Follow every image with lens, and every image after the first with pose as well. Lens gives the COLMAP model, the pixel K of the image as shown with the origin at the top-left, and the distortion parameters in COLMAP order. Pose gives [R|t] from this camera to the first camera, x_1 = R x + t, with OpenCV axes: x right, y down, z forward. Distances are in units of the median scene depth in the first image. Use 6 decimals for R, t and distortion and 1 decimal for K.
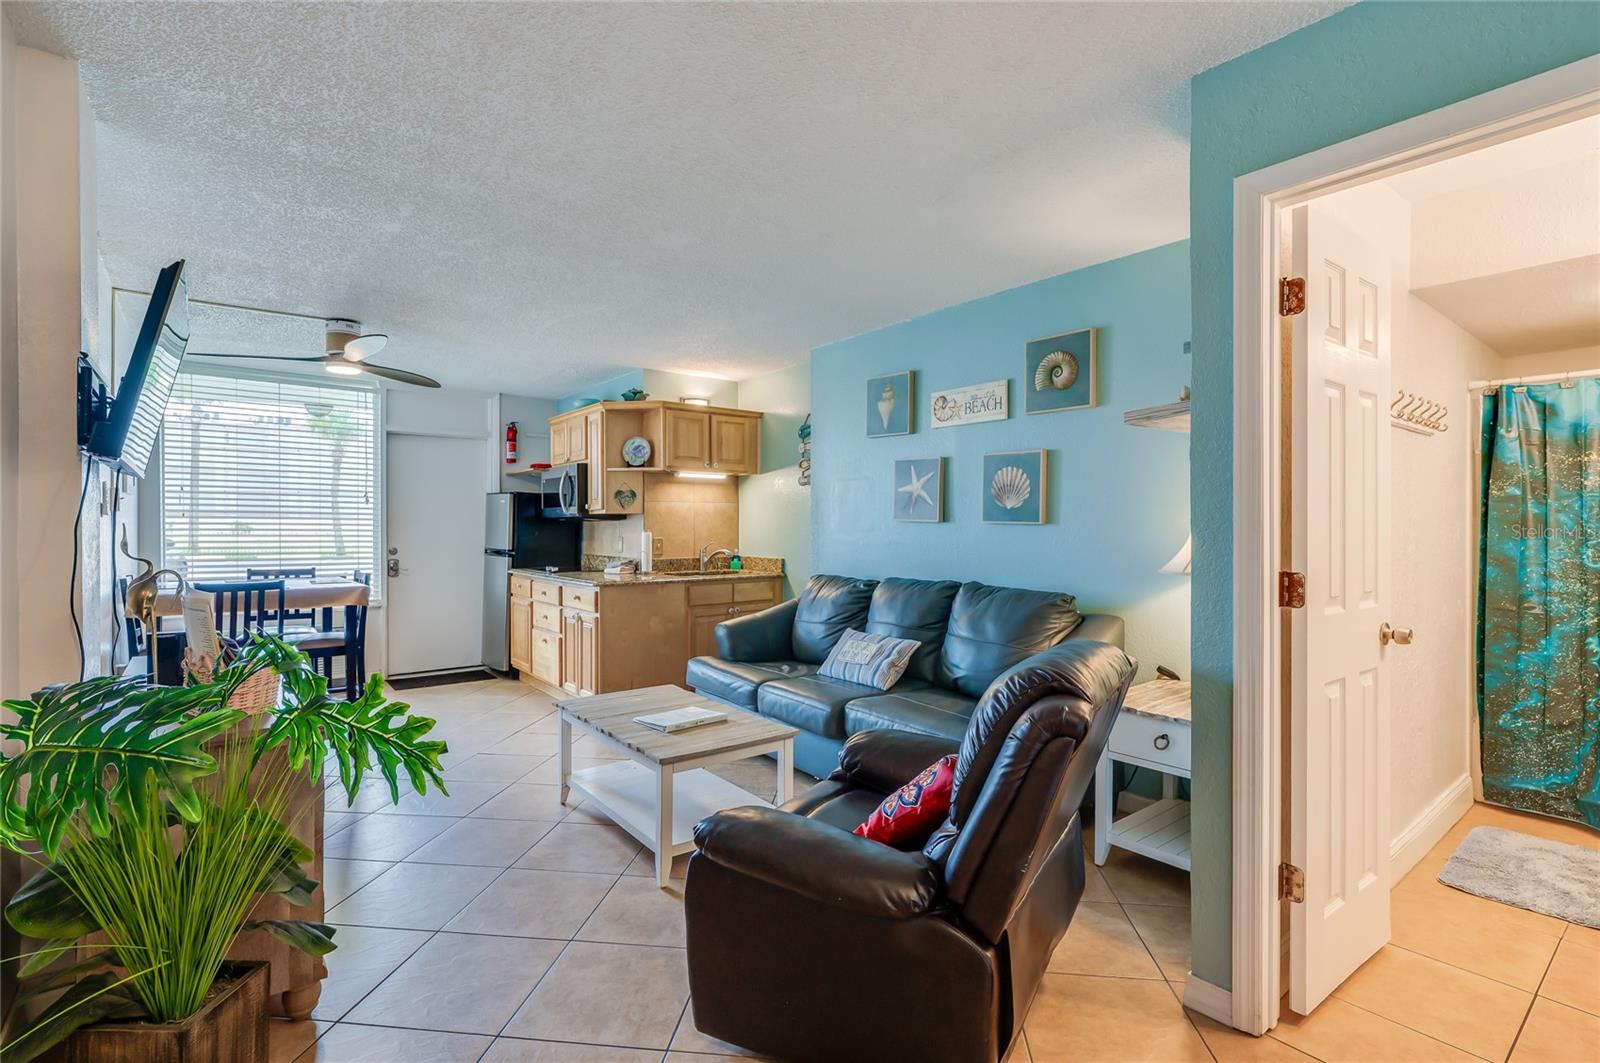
lens RADIAL K [[751.9, 0, 854.8], [0, 751.9, 527.2], [0, 0, 1]] dist [0.002129, 0.000459]
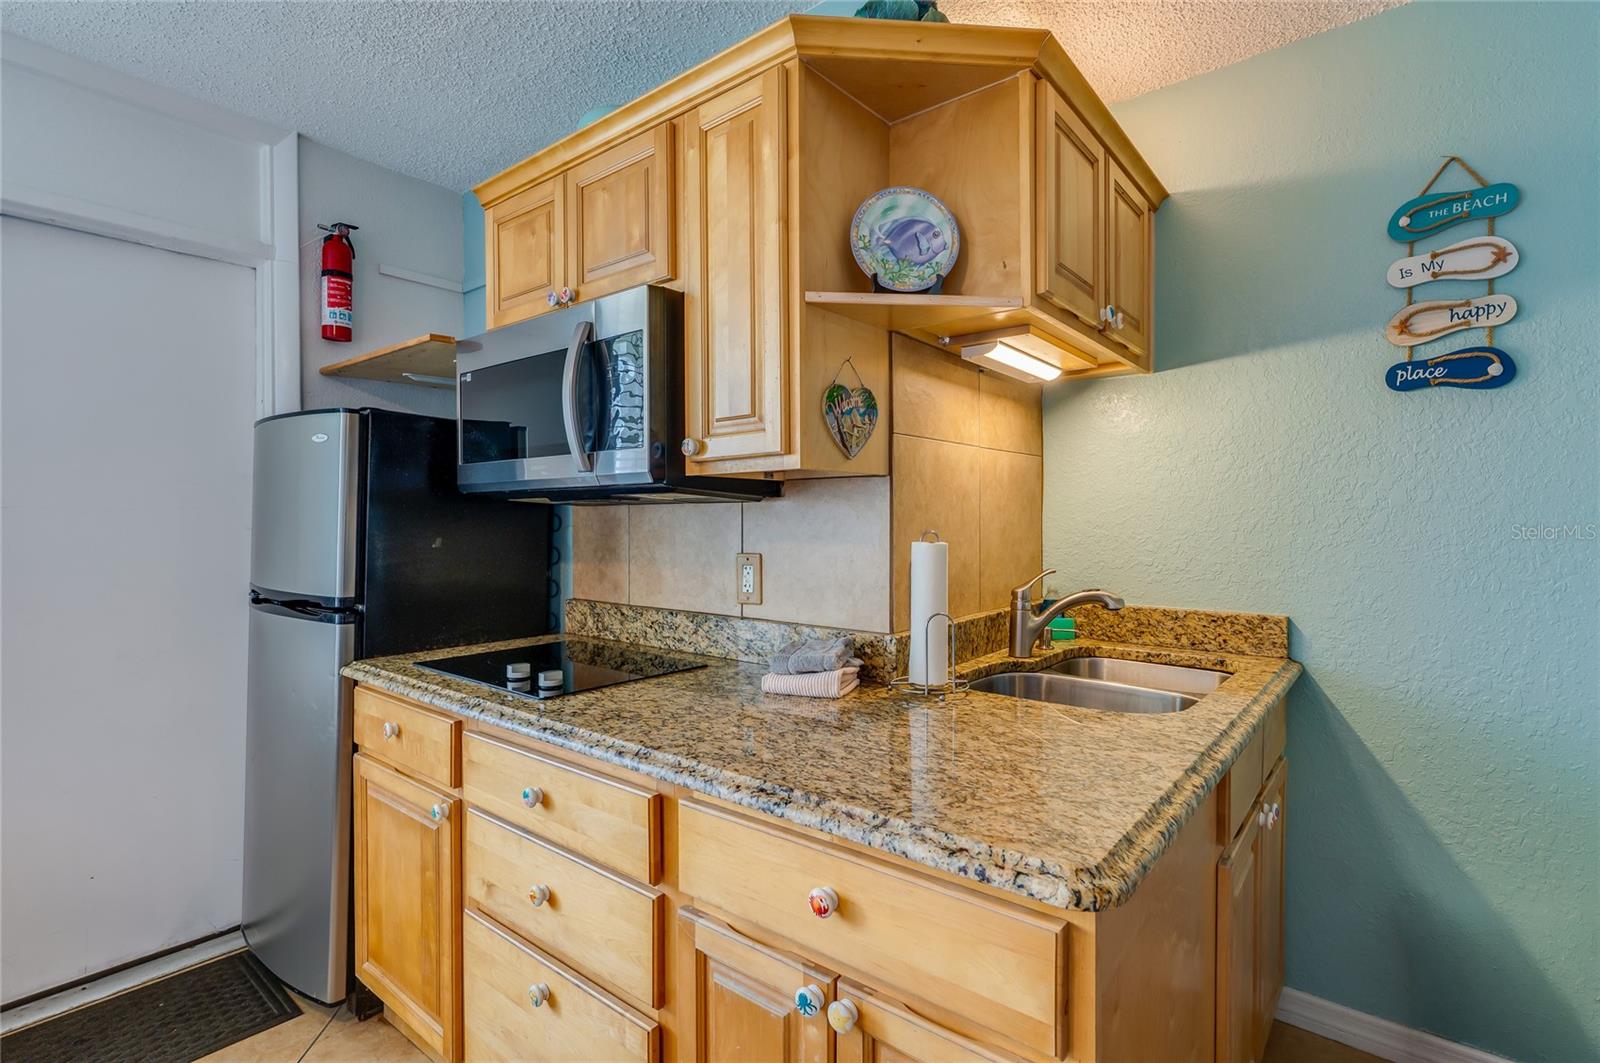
lens RADIAL K [[751.9, 0, 854.8], [0, 751.9, 527.2], [0, 0, 1]] dist [0.002129, 0.000459]
pose [[0.975822, -0.002774, 0.218550, -0.518819], [0.000820, 0.999959, 0.009030, -0.001609], [-0.218566, -0.008633, 0.975784, 1.052995]]
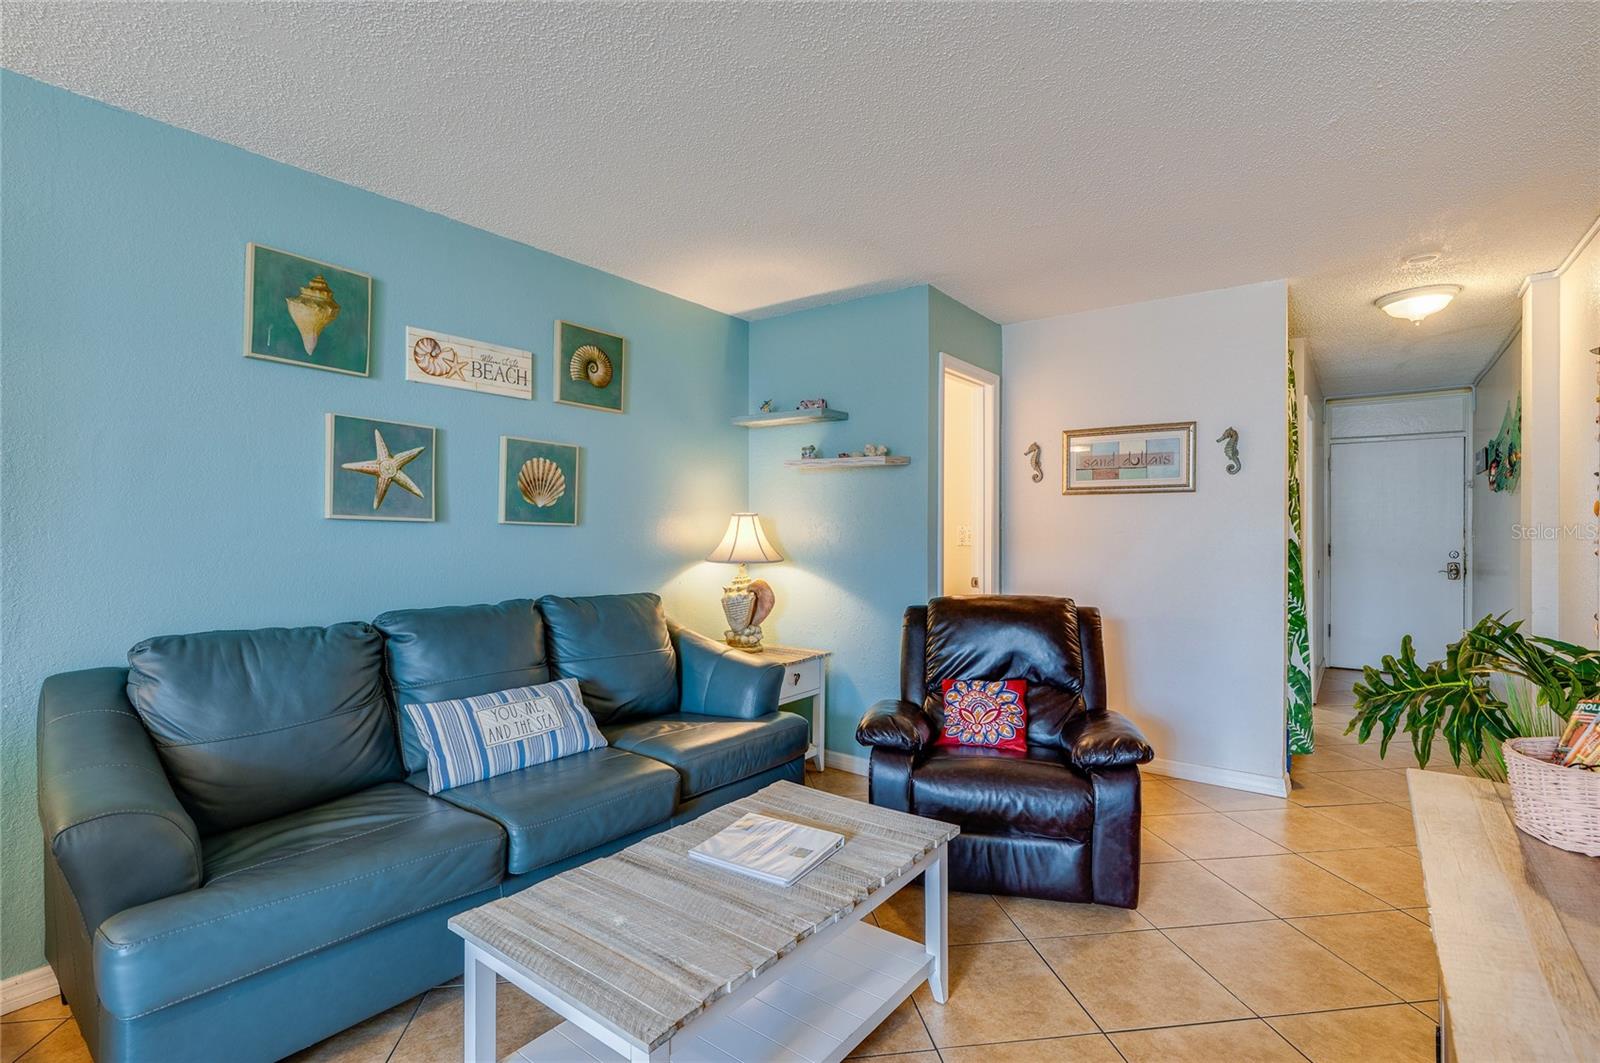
lens RADIAL K [[752.3, 0, 750.7], [0, 752.3, 529.2], [0, 0, 1]] dist [-0.002705, 0.000354]
pose [[-0.176010, -0.001569, 0.984387, -0.655037], [0.000817, 0.999998, 0.001740, -0.001187], [-0.984388, 0.001111, -0.176008, 0.894379]]
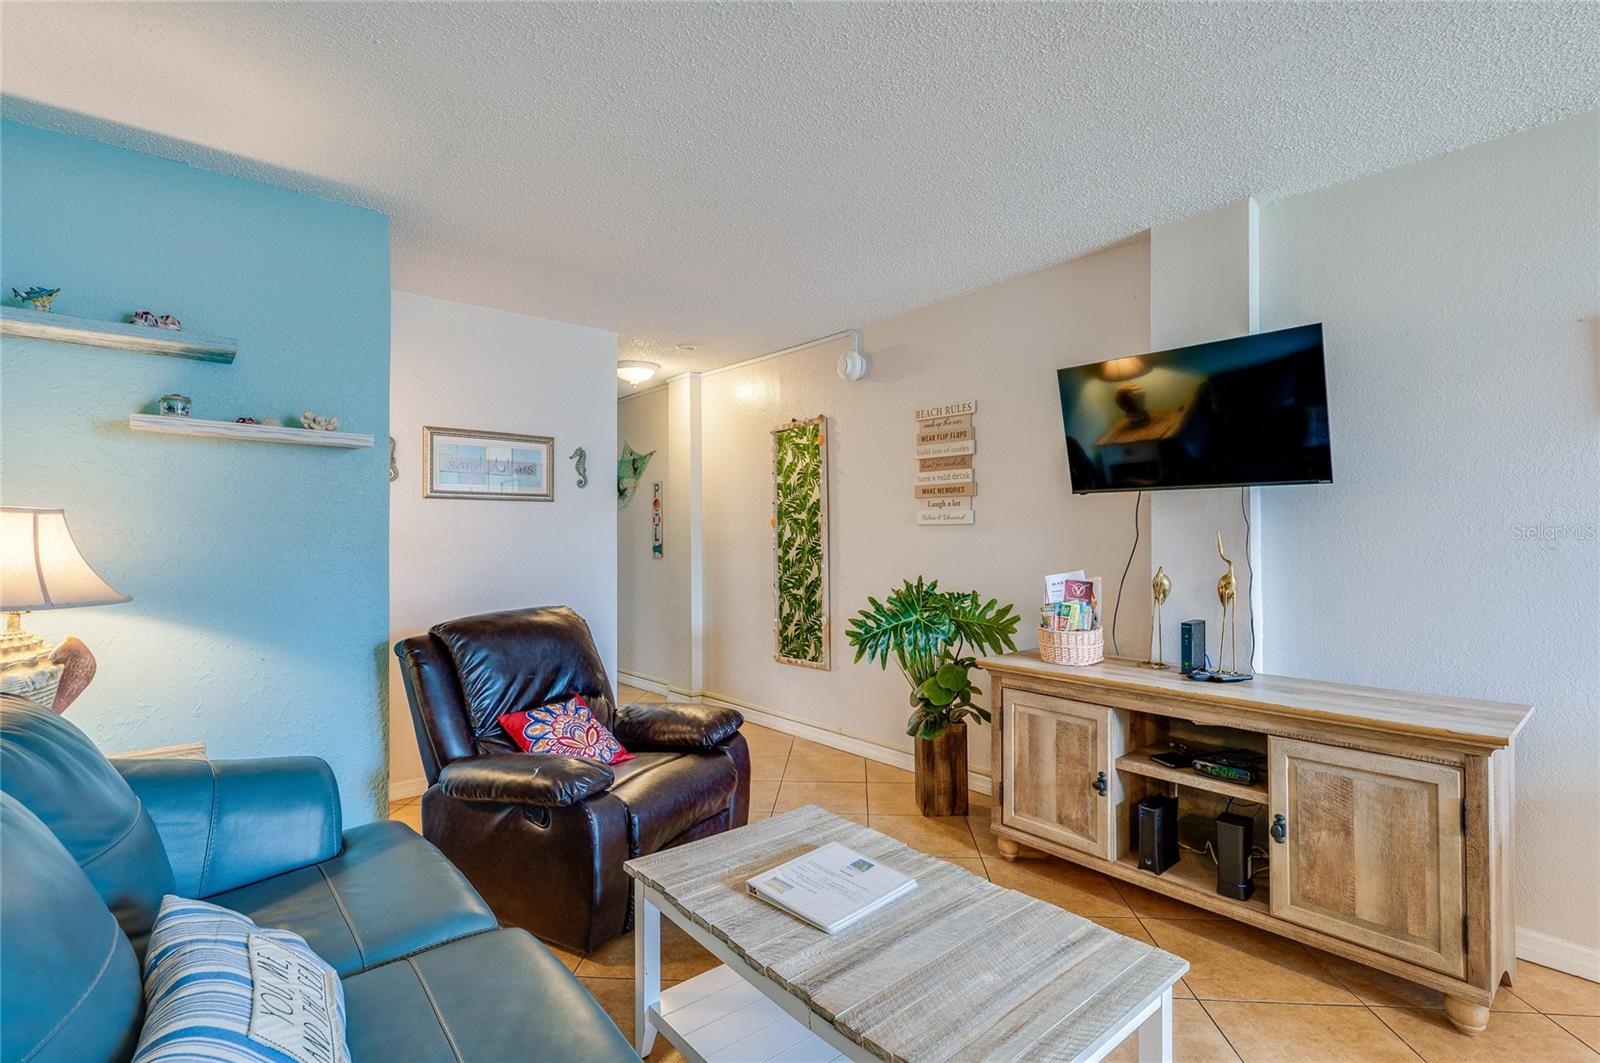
lens RADIAL K [[751.9, 0, 854.8], [0, 751.9, 527.2], [0, 0, 1]] dist [0.002129, 0.000459]
pose [[-0.999803, 0.003732, -0.019505, -0.189982], [0.003897, 0.999957, -0.008422, -0.000939], [0.019473, -0.008496, -0.999774, 1.239226]]
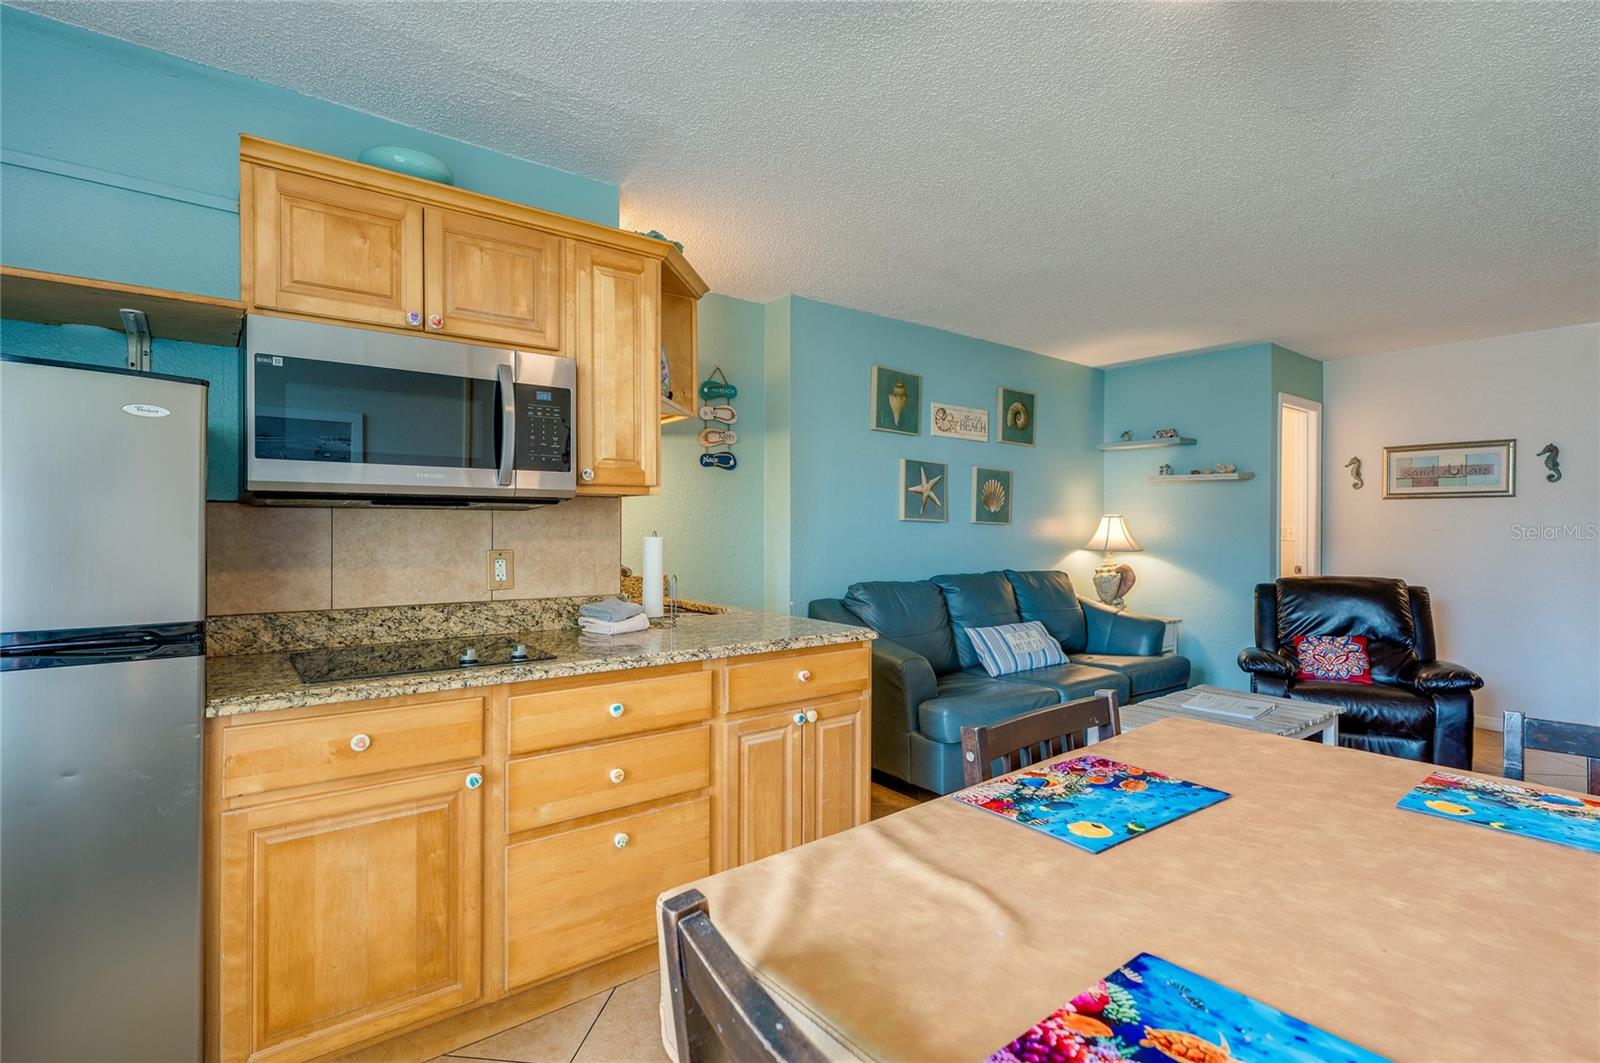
lens RADIAL K [[752.3, 0, 750.7], [0, 752.3, 529.2], [0, 0, 1]] dist [-0.002705, 0.000354]
pose [[0.072587, -0.003881, 0.997355, -1.084166], [-0.000488, 0.999992, 0.003927, -0.000265], [-0.997362, -0.000772, 0.072584, 1.288799]]
